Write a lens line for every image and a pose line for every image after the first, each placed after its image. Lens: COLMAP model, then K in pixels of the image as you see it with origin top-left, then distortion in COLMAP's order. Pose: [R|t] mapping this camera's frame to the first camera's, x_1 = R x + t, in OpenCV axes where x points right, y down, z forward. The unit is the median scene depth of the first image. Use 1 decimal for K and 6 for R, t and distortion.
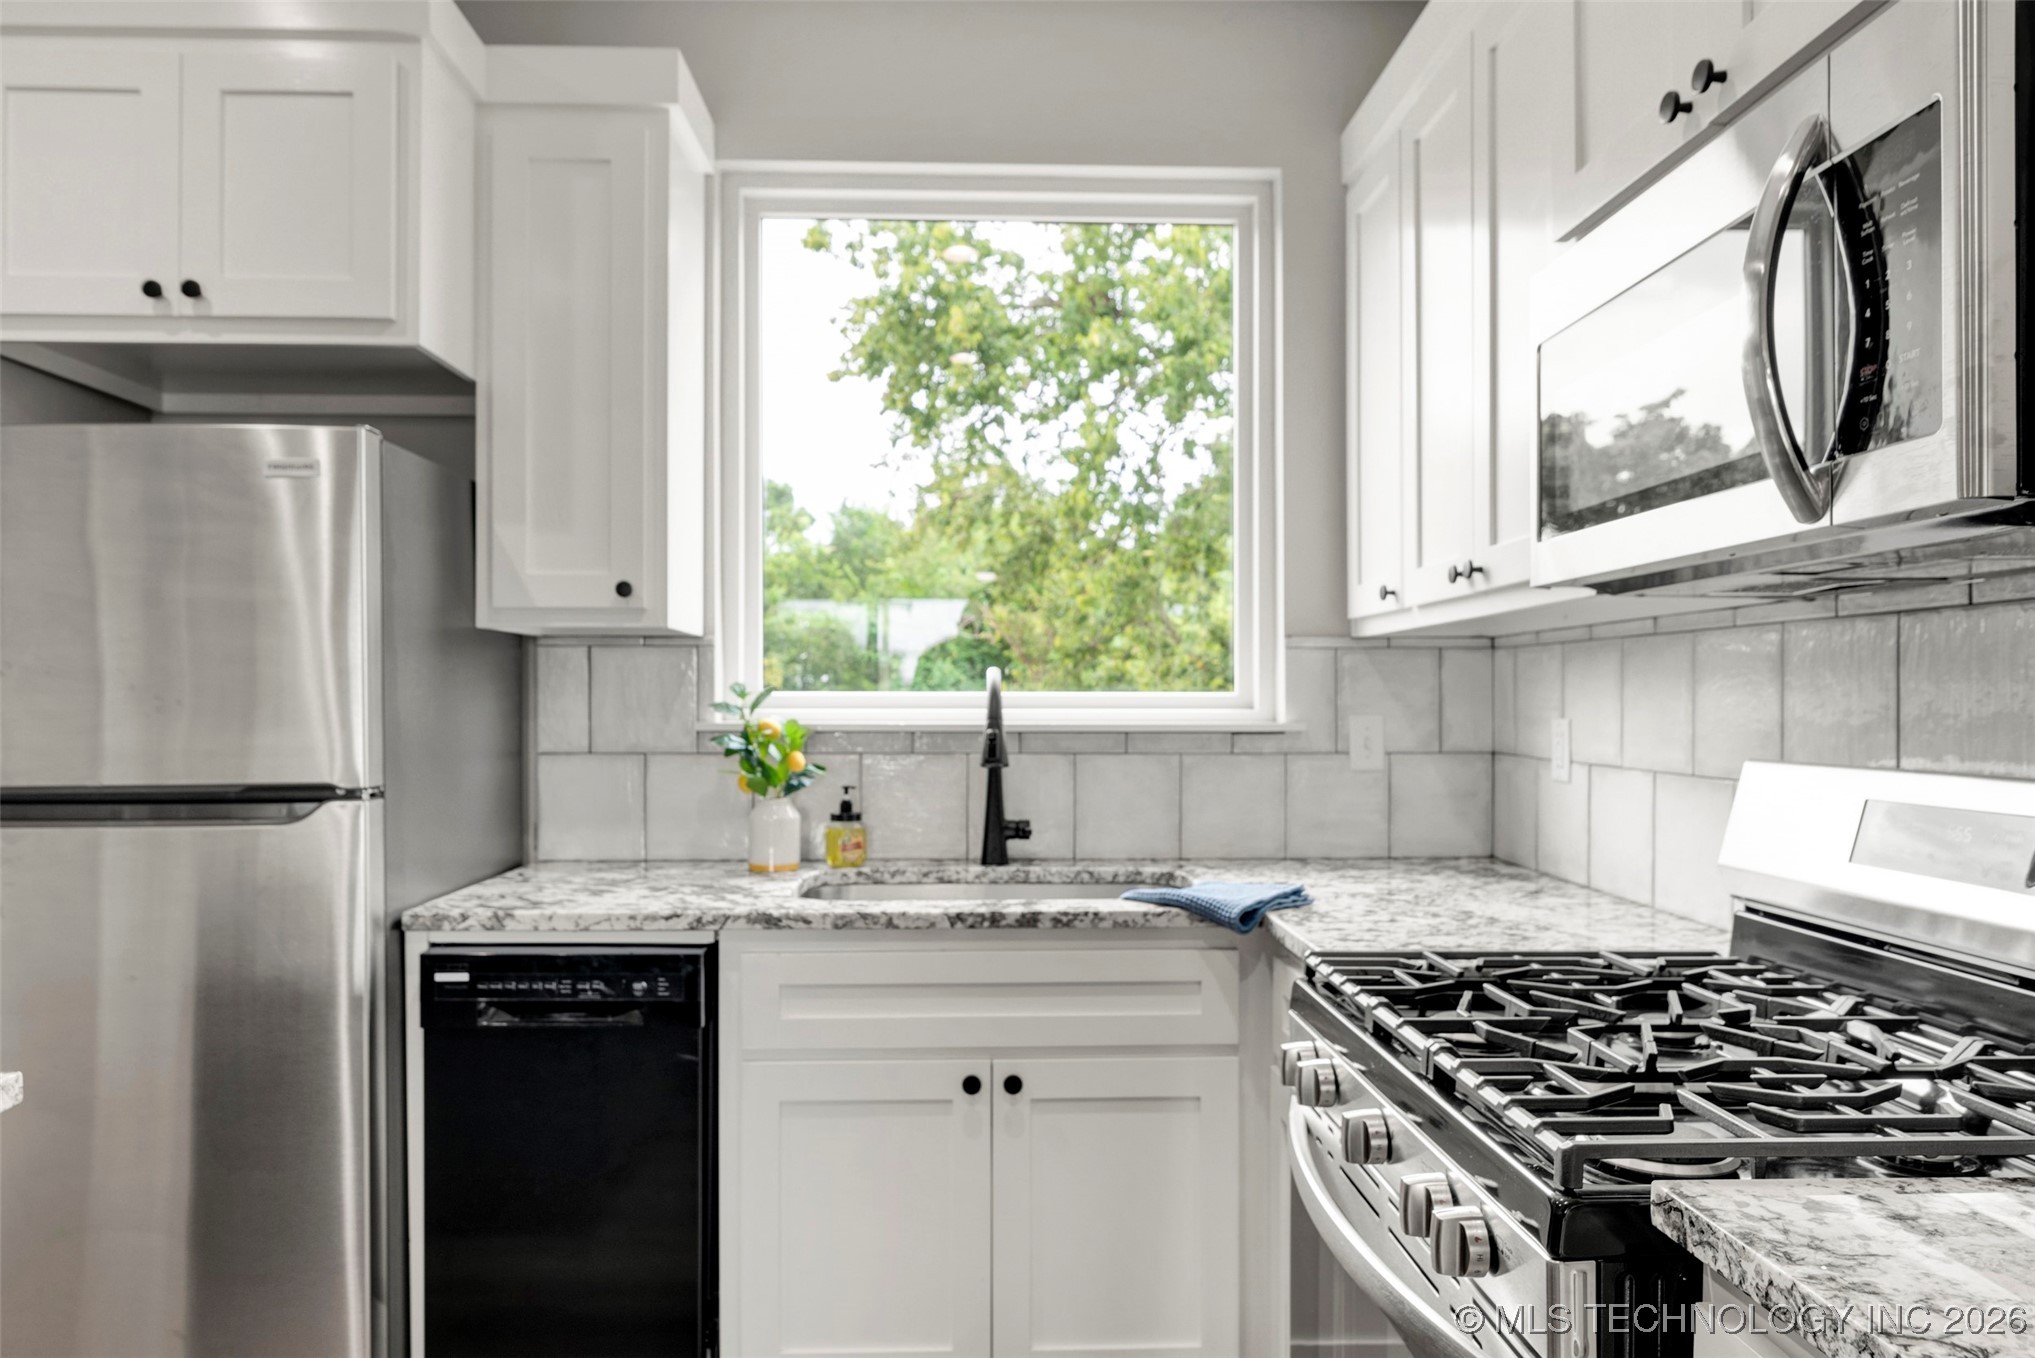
lens RADIAL K [[1317.3, 0, 1014.5], [0, 1317.3, 699.7], [0, 0, 1]] dist [-0.030544, 0.071570]
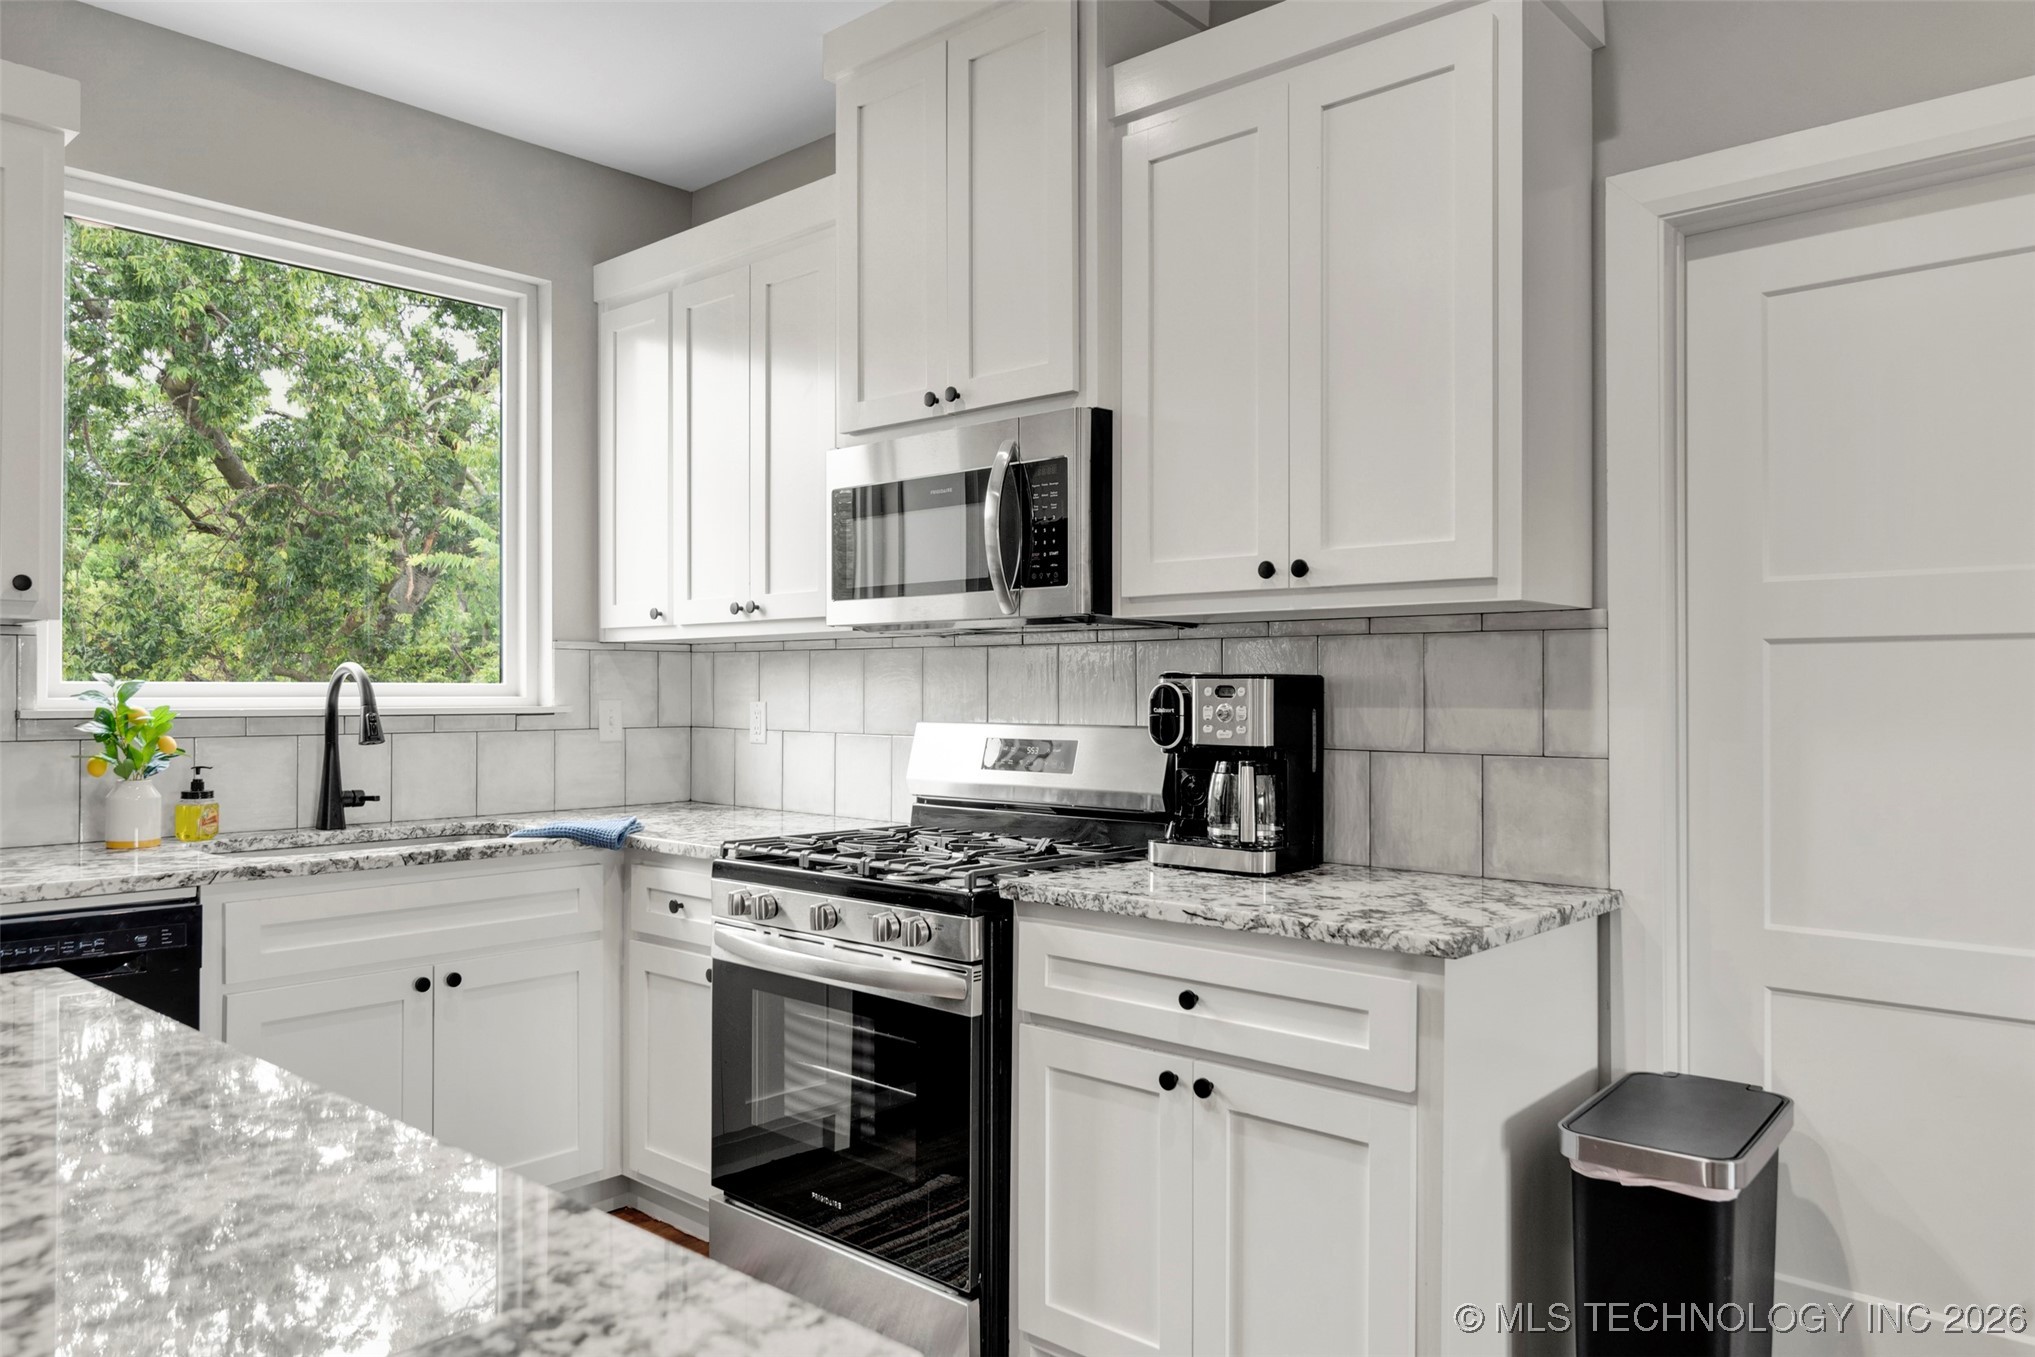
lens RADIAL K [[1397.7, 0, 1017.5], [0, 1397.7, 678.5], [0, 0, 1]] dist [0.001588, 0.001717]
pose [[0.695703, 0.006308, 0.718302, -0.534101], [-0.001053, 0.999969, -0.007761, 0.000239], [-0.718329, 0.004642, 0.695688, -0.333917]]
